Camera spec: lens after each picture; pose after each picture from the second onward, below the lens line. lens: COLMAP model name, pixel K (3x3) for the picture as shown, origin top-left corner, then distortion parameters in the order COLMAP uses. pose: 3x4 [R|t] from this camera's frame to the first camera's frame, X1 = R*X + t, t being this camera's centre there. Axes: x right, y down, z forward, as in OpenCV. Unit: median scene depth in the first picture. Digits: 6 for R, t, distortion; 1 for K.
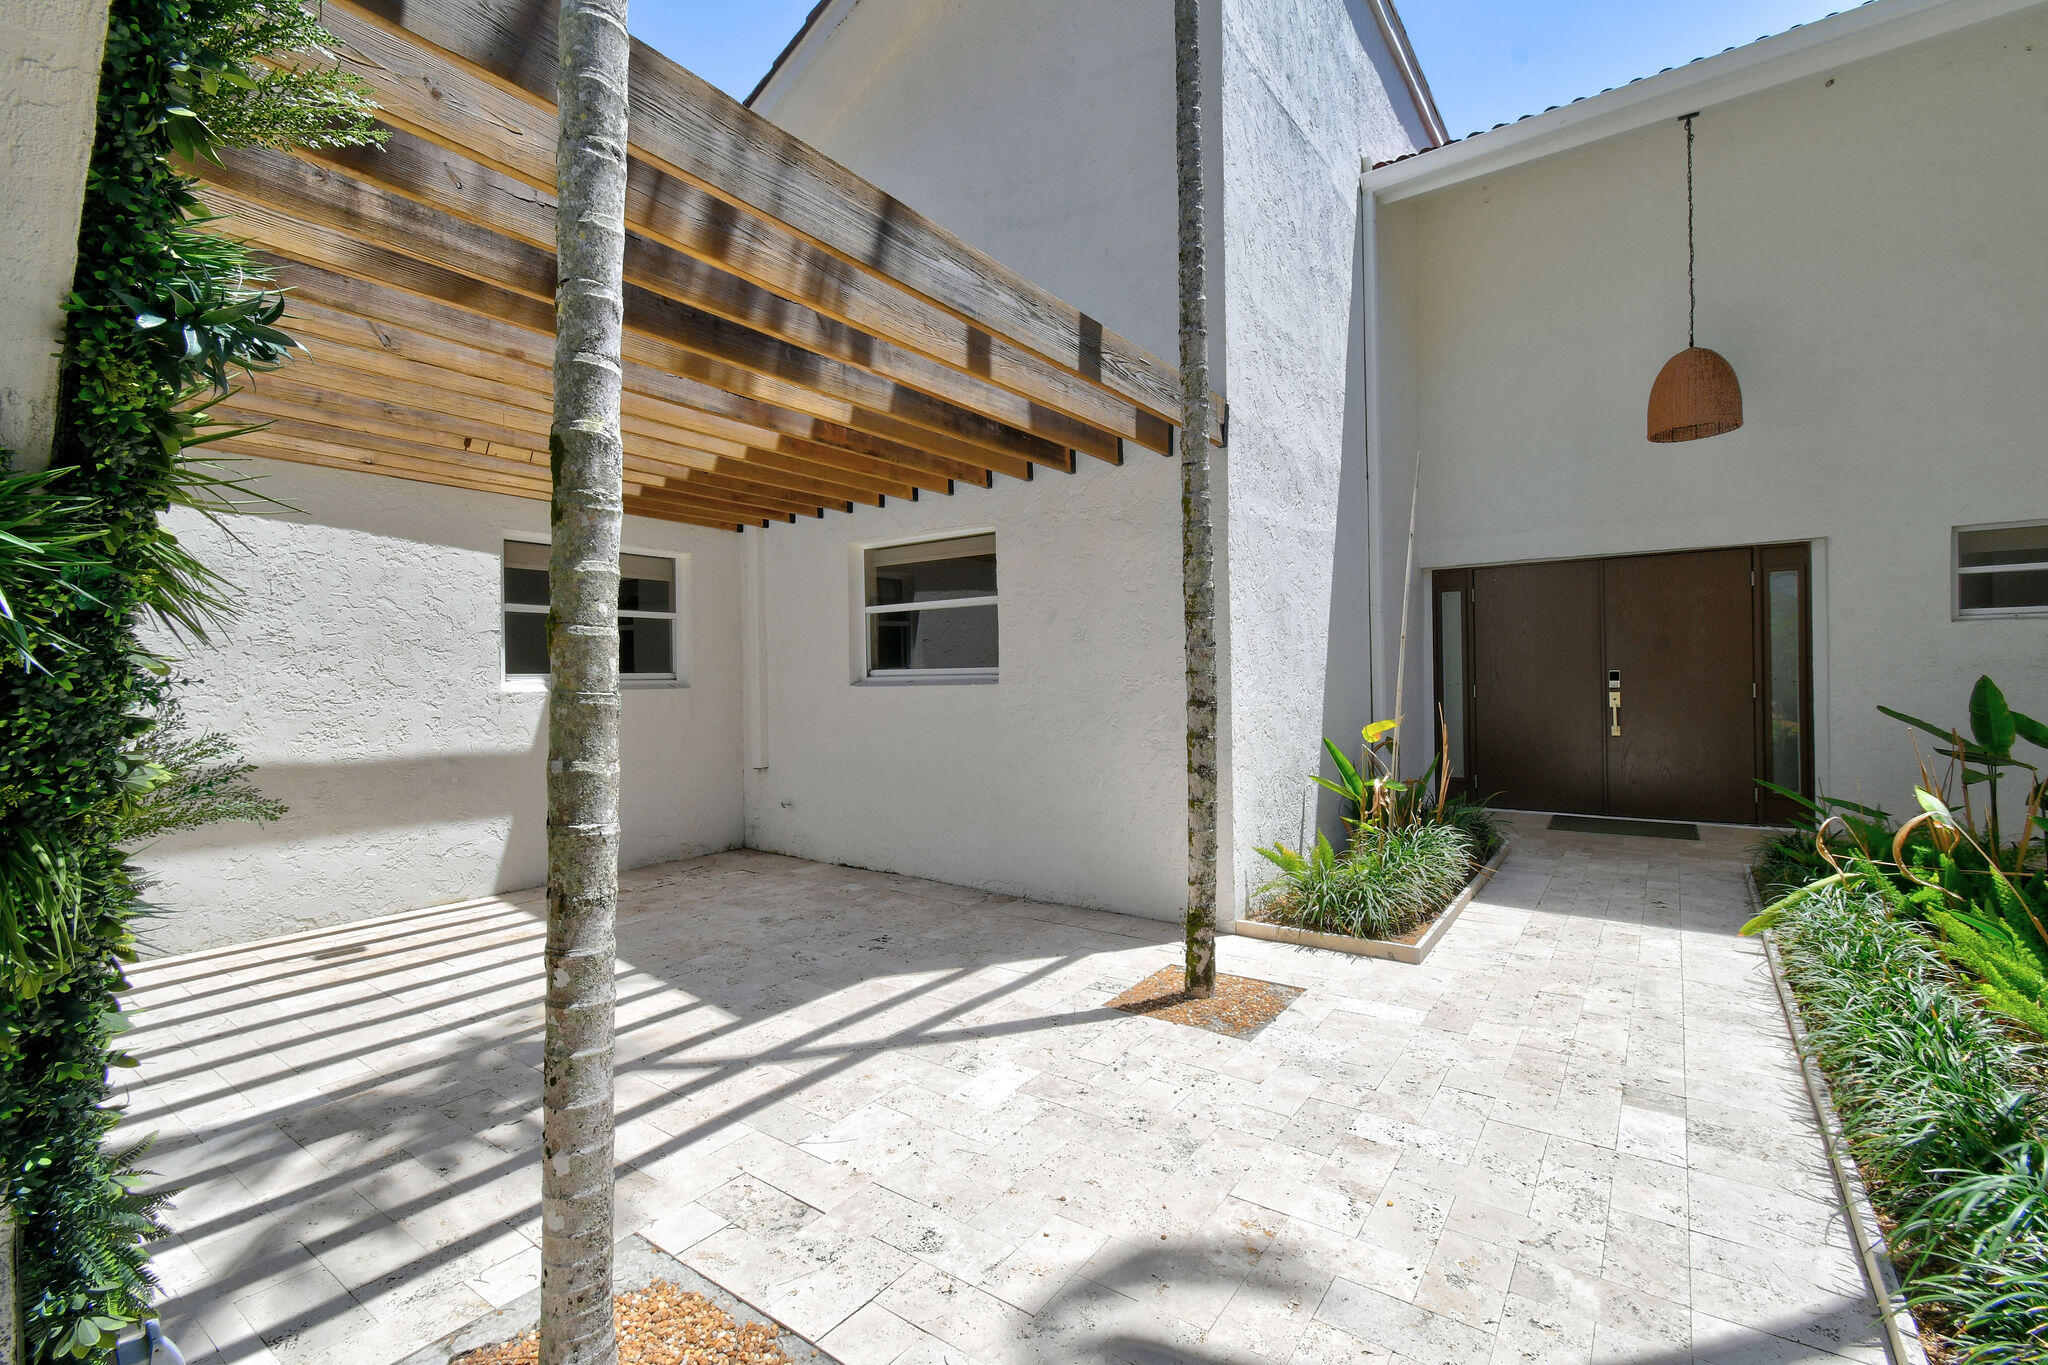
lens RADIAL K [[892.5, 0, 1024.0], [0, 892.5, 682.5], [0, 0, 1]] dist [0.018381, -0.008408]
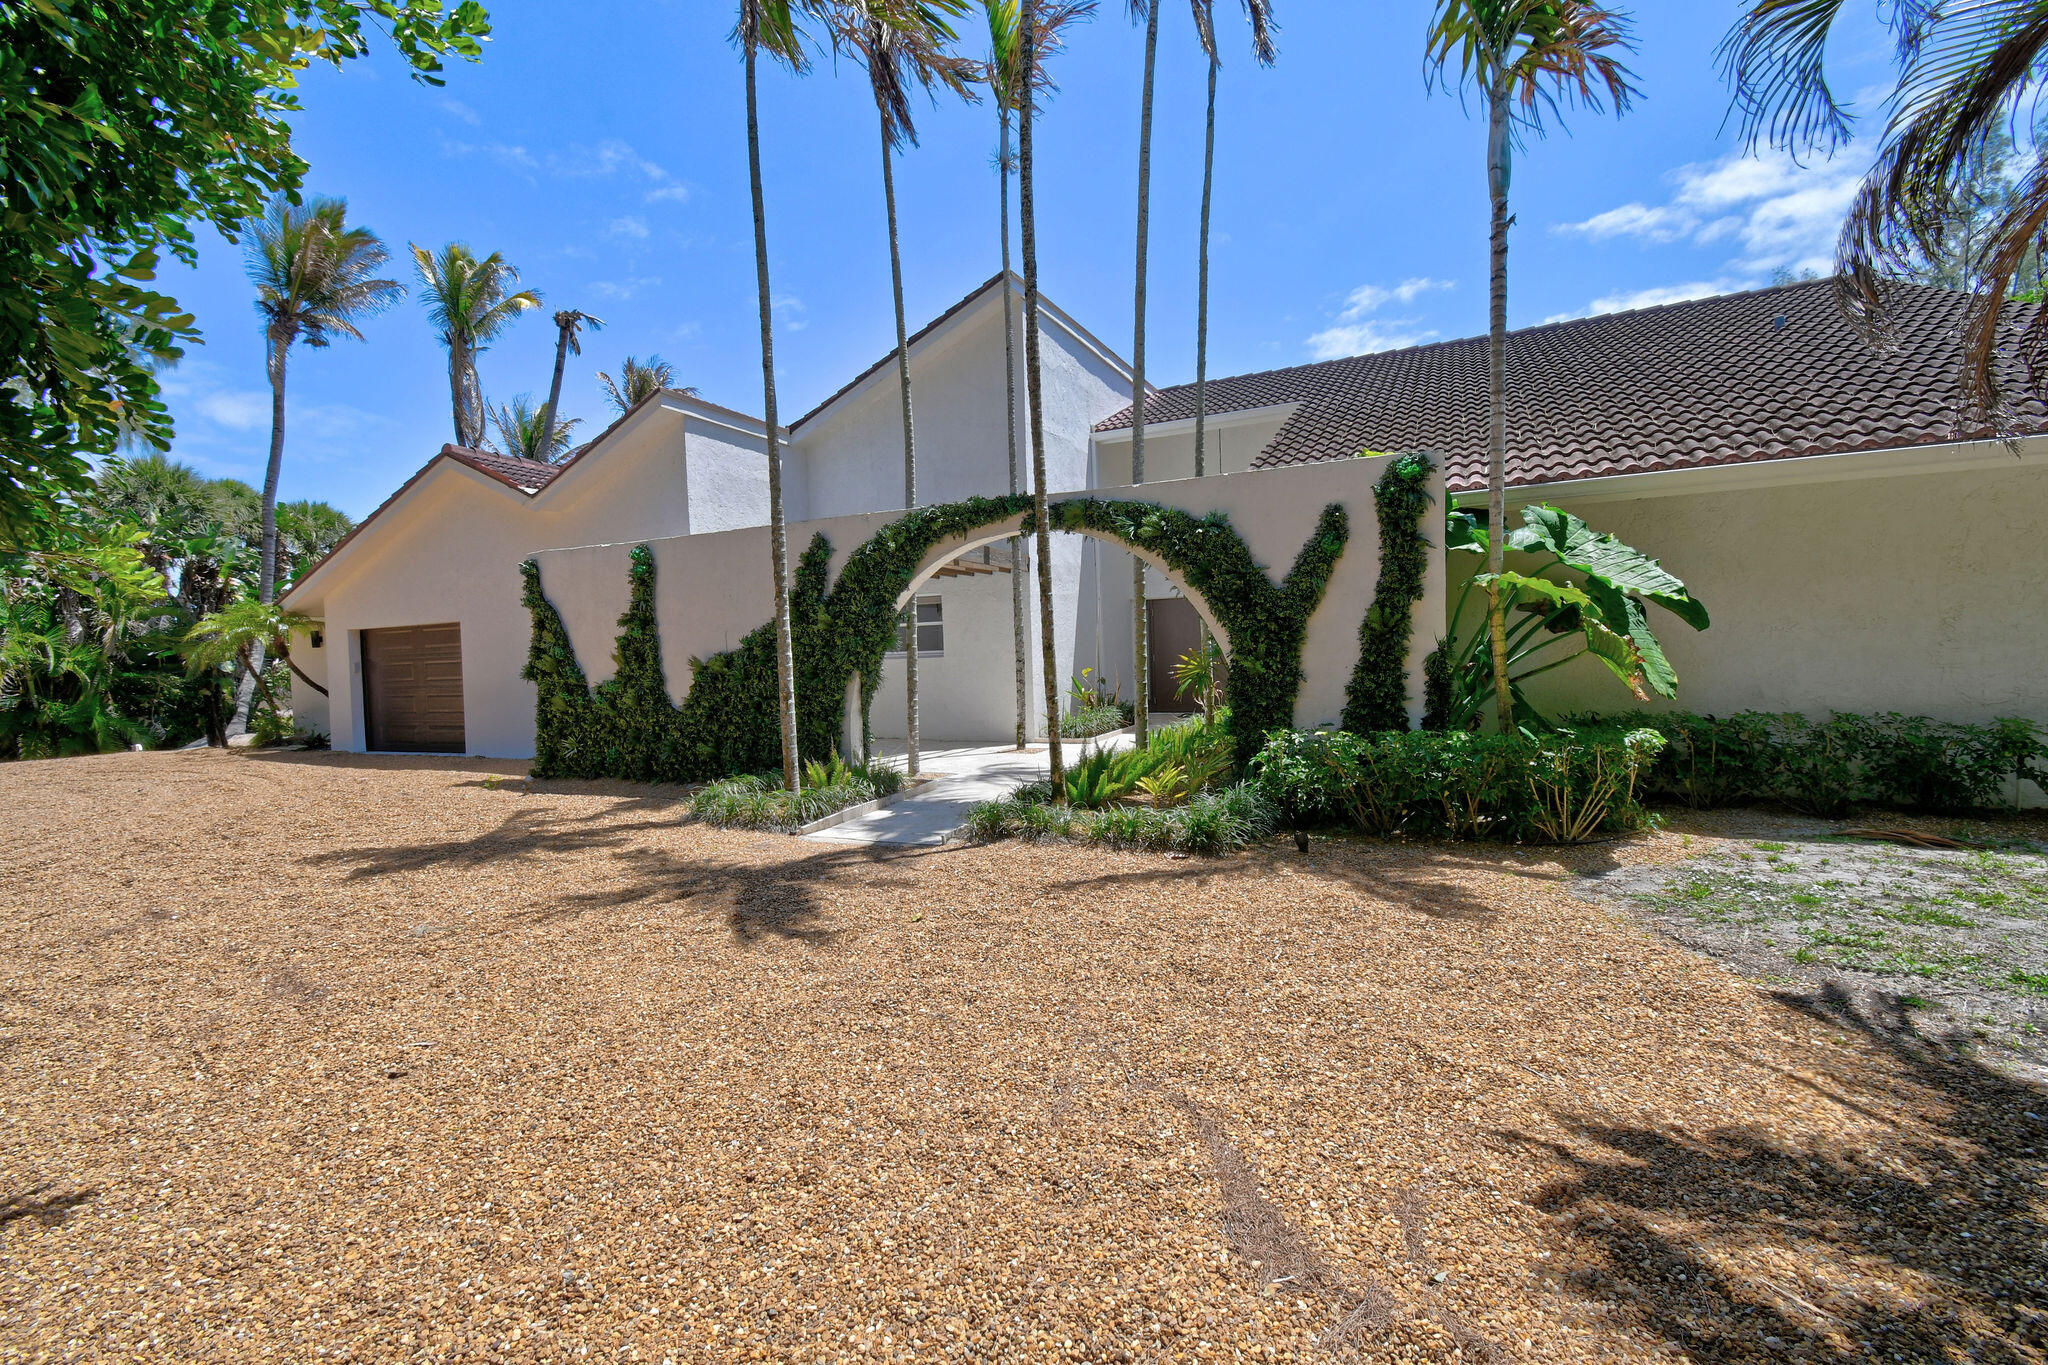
lens RADIAL K [[892.5, 0, 1024.0], [0, 892.5, 682.5], [0, 0, 1]] dist [0.018381, -0.008408]
pose [[0.984589, -0.019300, 0.173813, -0.270746], [0.014812, 0.999524, 0.027080, 0.010297], [-0.174253, -0.024088, 0.984406, -1.682964]]
